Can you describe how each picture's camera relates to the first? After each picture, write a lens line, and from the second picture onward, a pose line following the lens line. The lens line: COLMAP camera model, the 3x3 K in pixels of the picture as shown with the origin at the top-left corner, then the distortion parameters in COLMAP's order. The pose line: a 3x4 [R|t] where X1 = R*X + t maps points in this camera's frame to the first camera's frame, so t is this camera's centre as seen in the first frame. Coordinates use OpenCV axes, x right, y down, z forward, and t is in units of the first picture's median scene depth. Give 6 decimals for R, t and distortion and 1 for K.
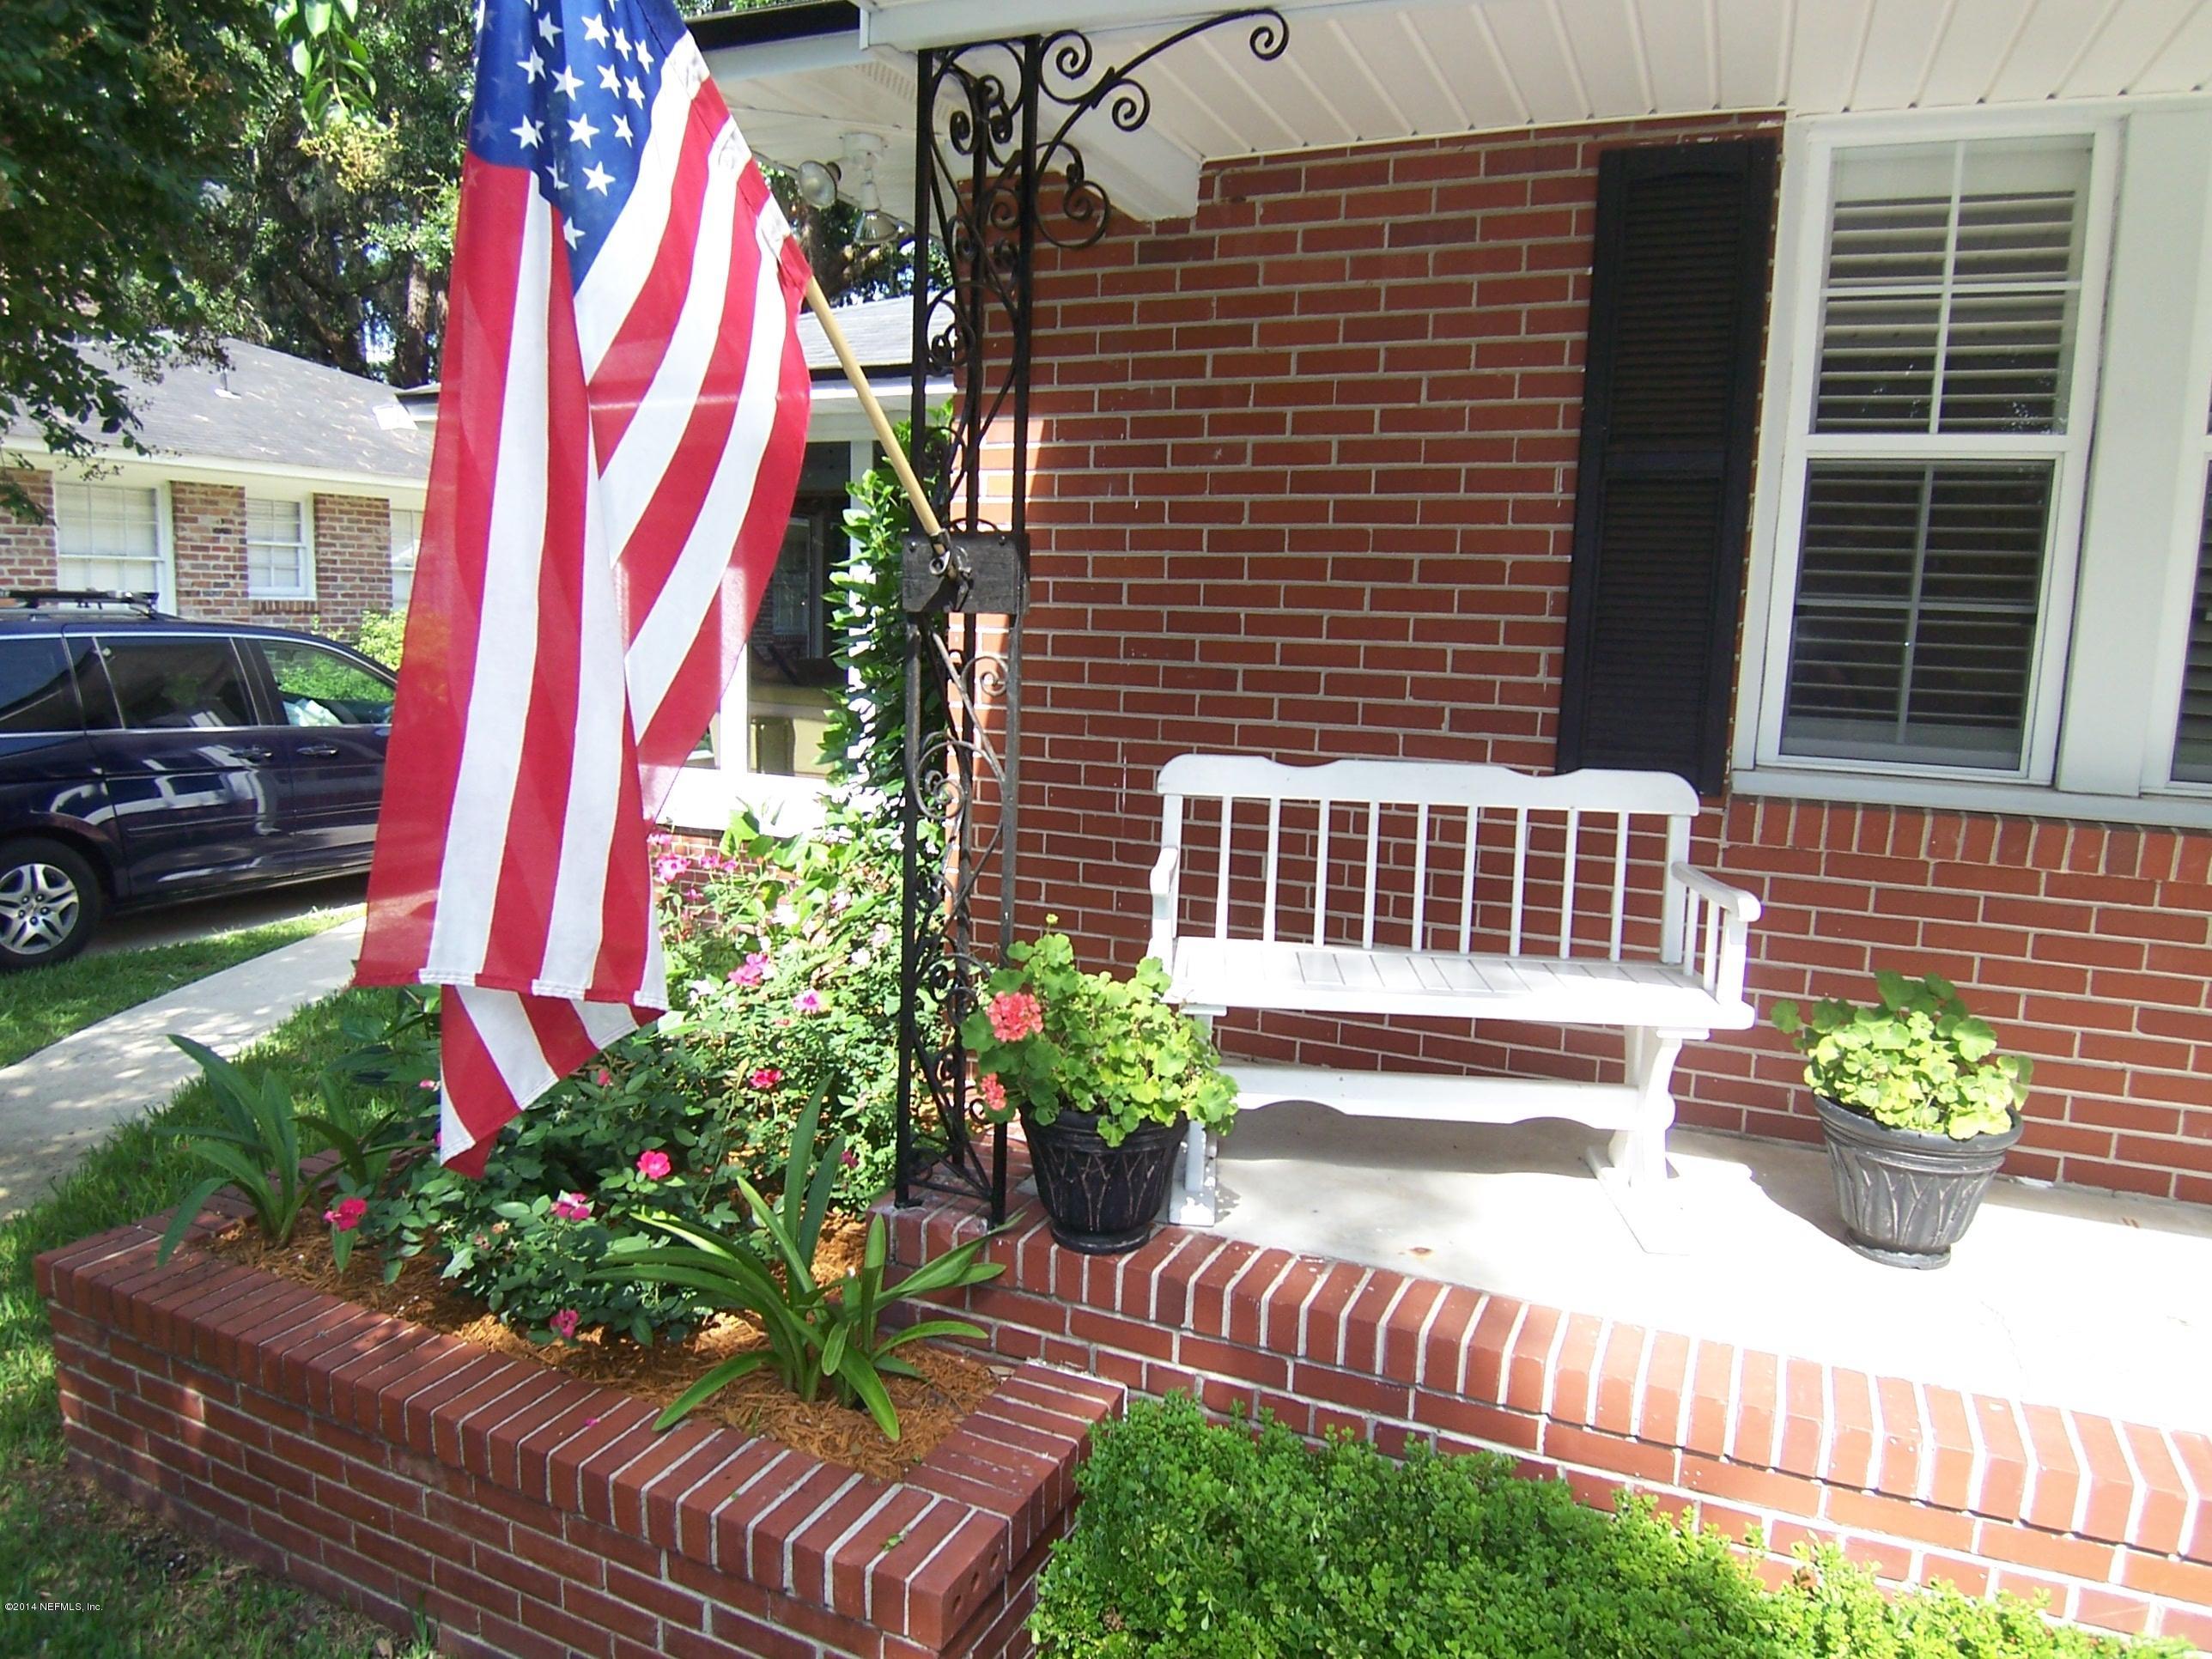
lens RADIAL K [[1492.1, 0, 1096.8], [0, 1492.1, 824.1], [0, 0, 1]] dist [-0.013876, -0.036437]
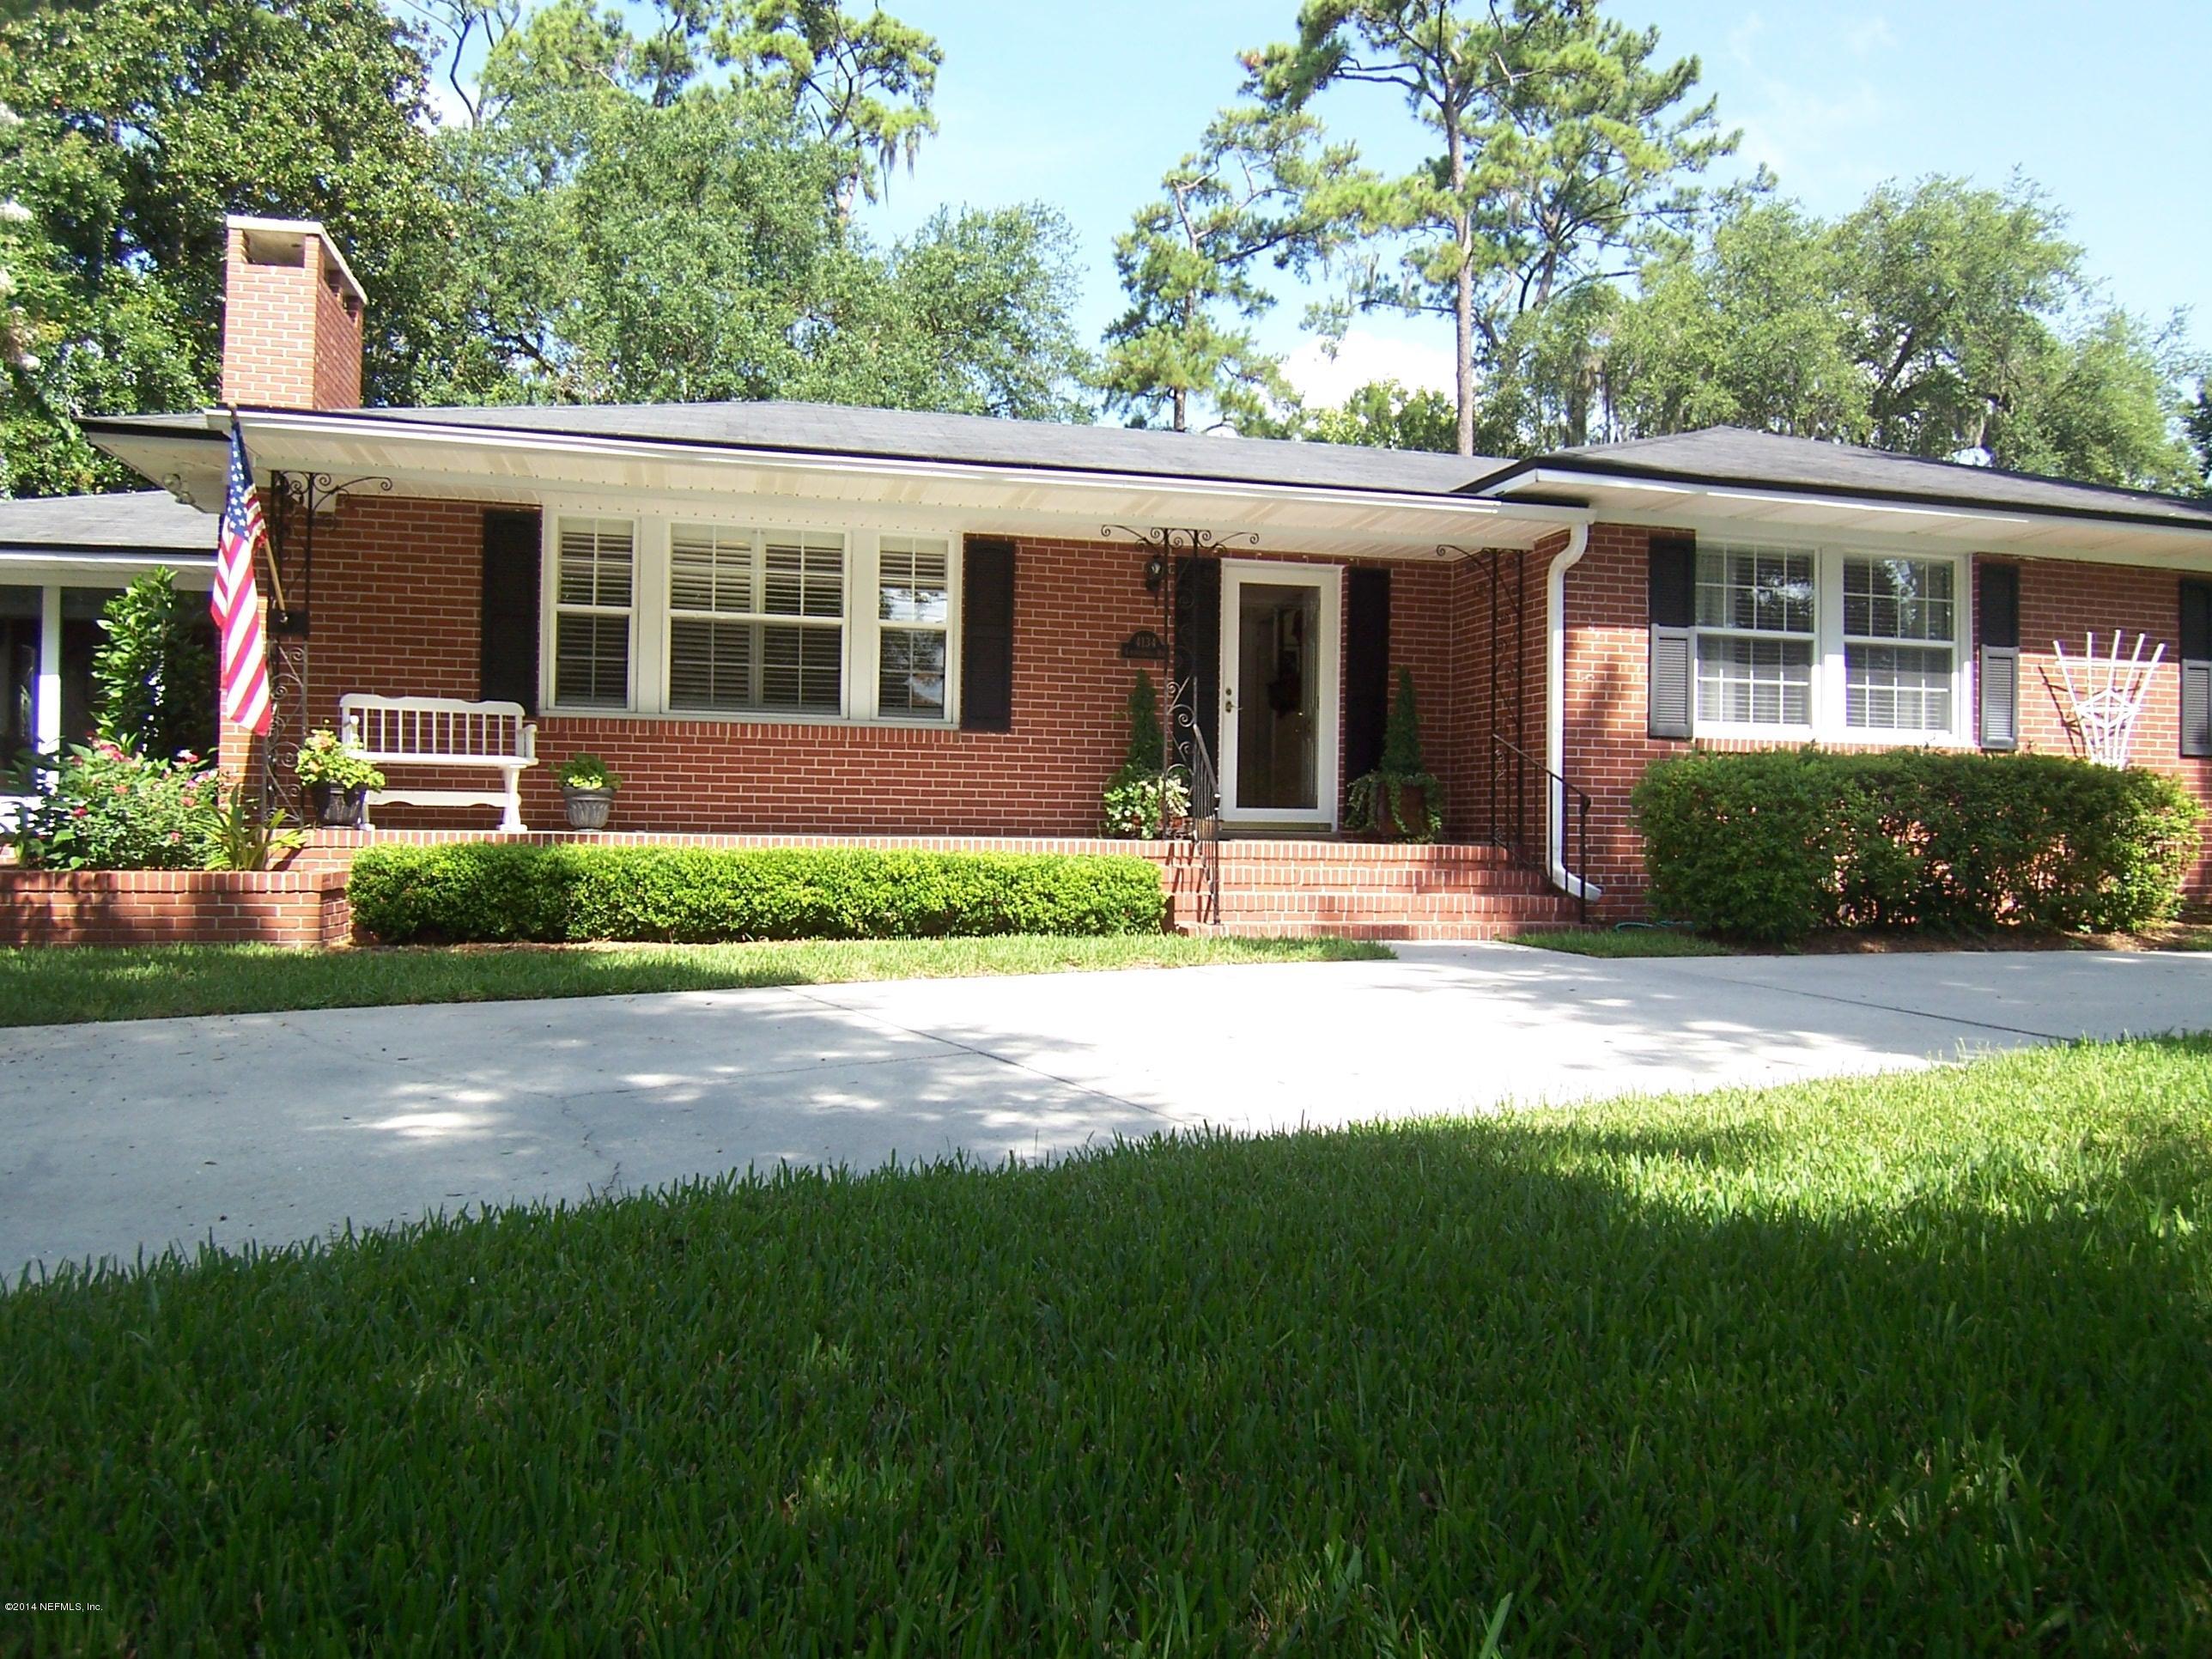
lens RADIAL K [[1492.1, 0, 1096.2], [0, 1492.1, 828.4], [0, 0, 1]] dist [-0.013876, -0.036437]
pose [[0.782425, -0.016861, 0.622516, -0.625722], [0.097376, 0.990650, -0.095557, 0.651383], [-0.615084, 0.135384, 0.776751, -2.190712]]
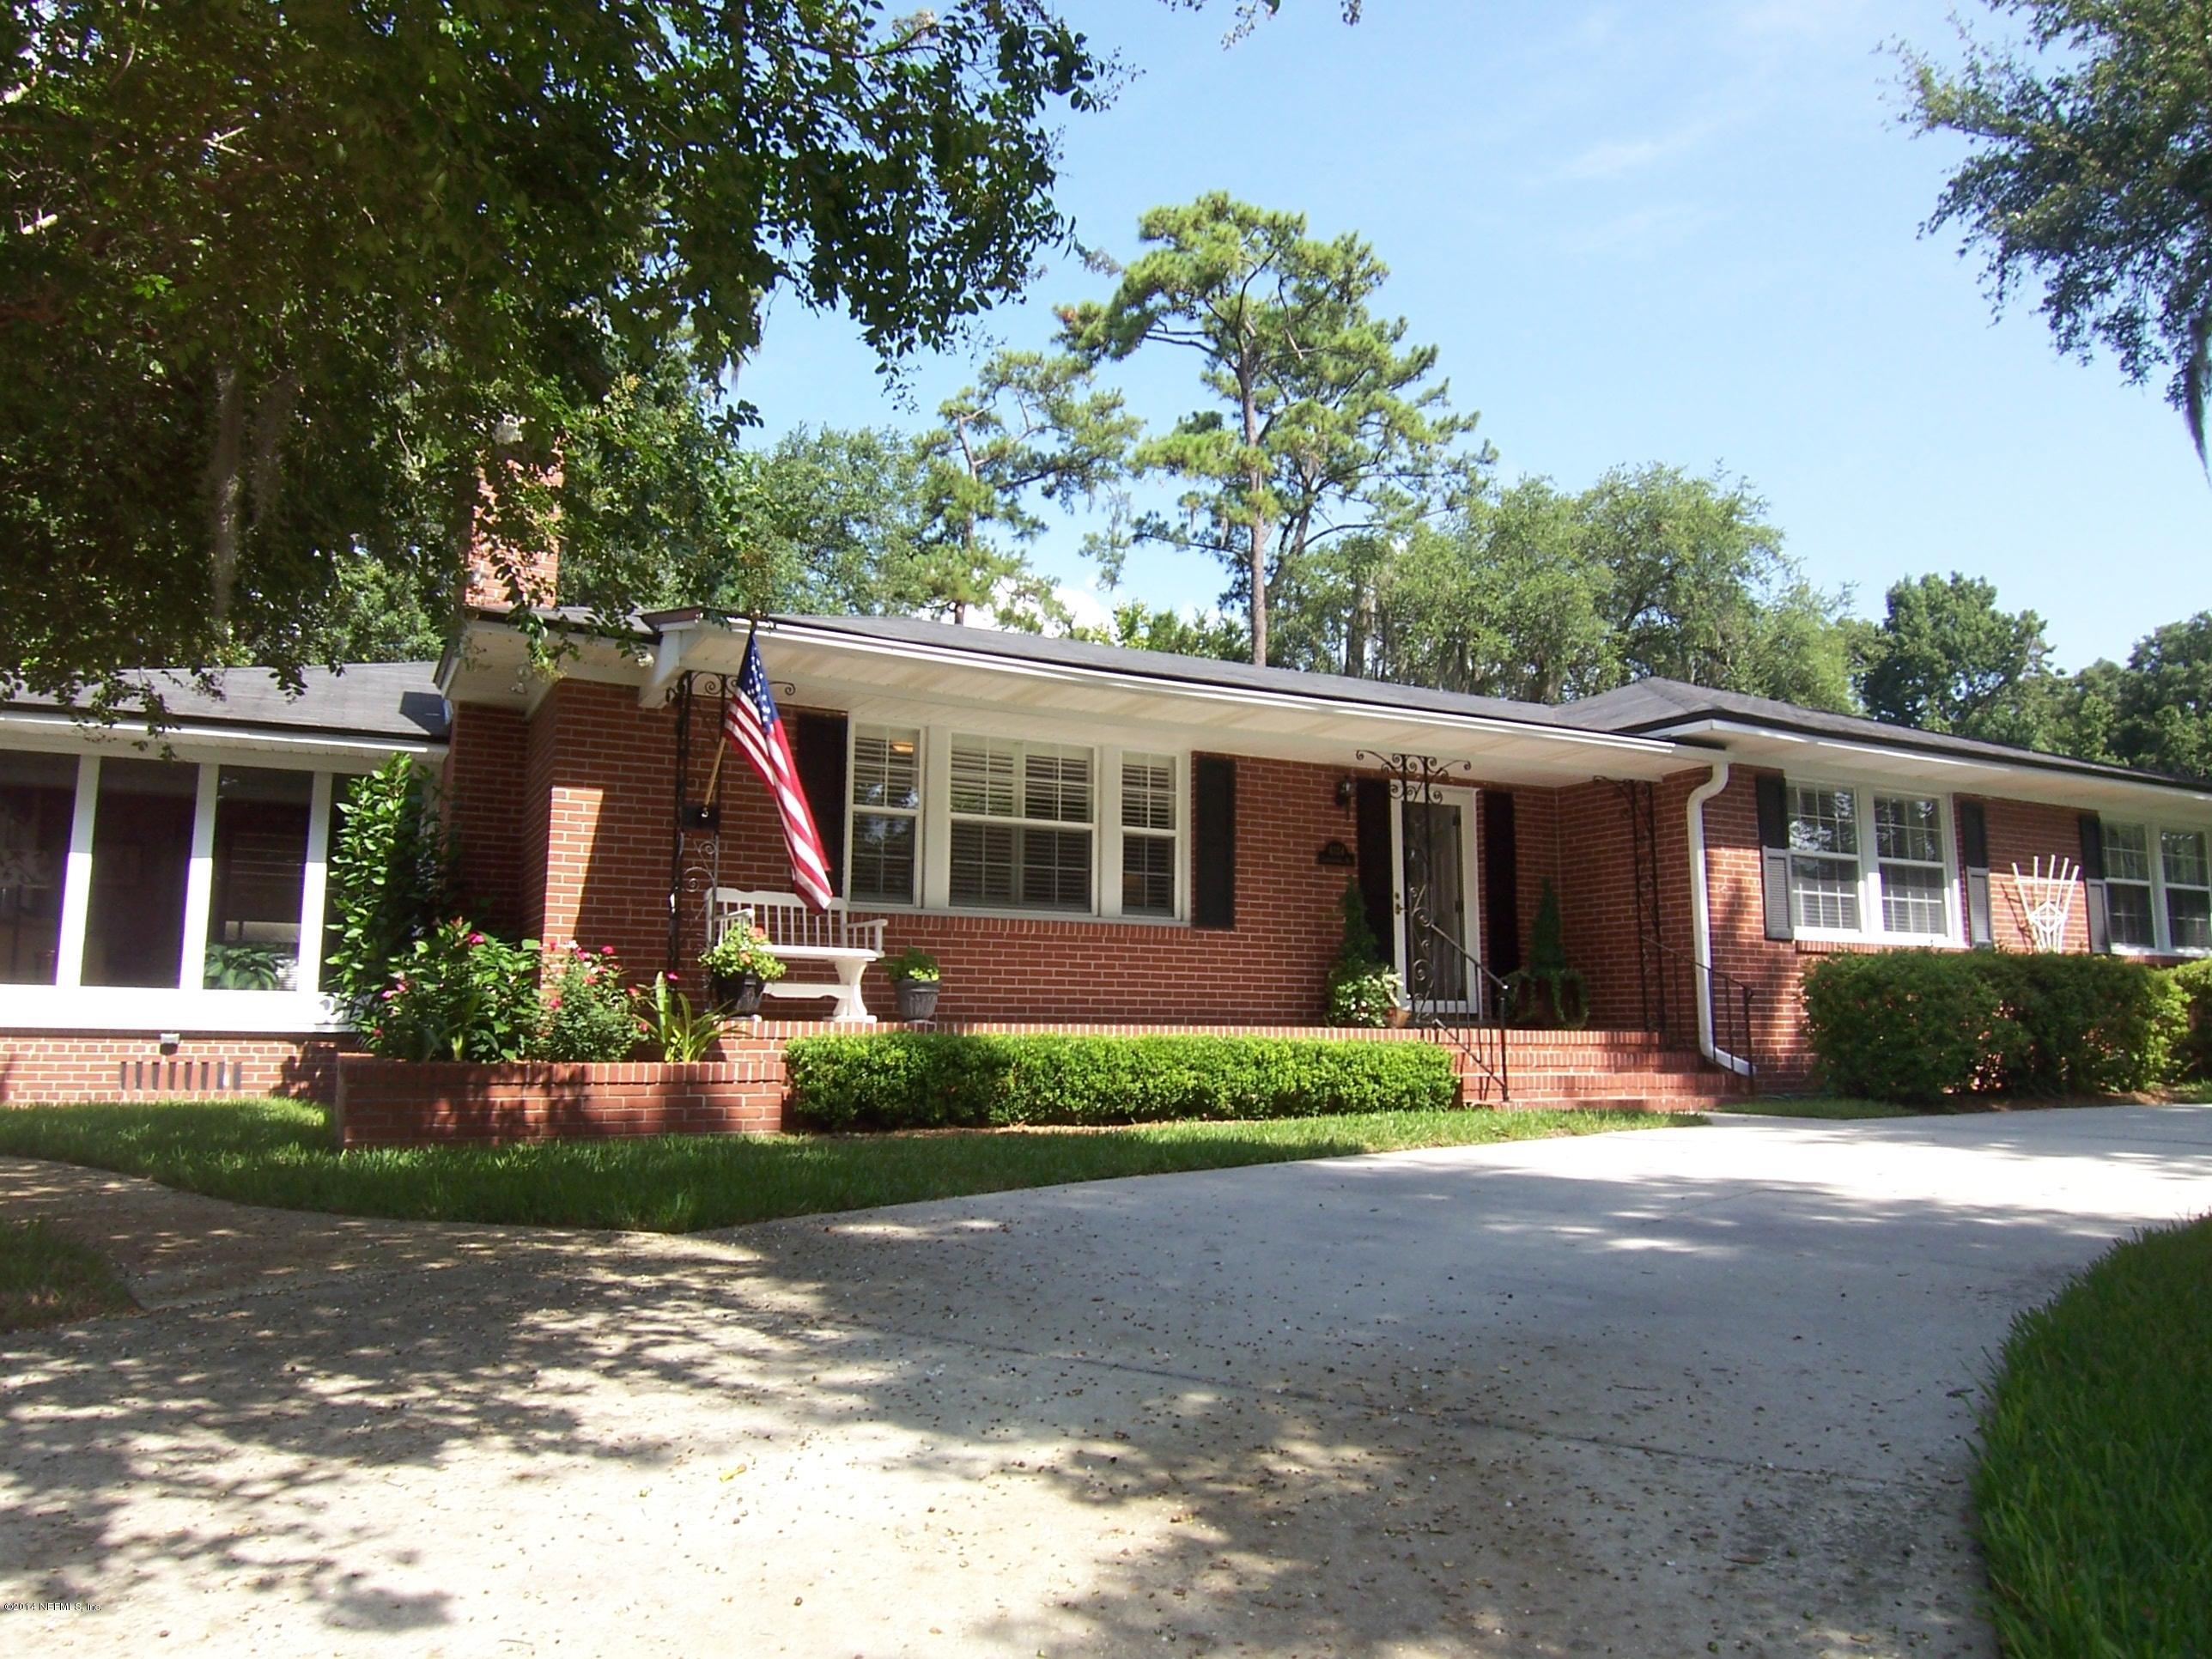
lens RADIAL K [[1492.1, 0, 1094.8], [0, 1492.1, 833.7], [0, 0, 1]] dist [-0.013876, -0.036437]
pose [[0.620943, 0.081157, 0.779643, -1.842228], [0.122793, 0.972275, -0.199007, 0.549785], [-0.774178, 0.219307, 0.593761, -1.428817]]
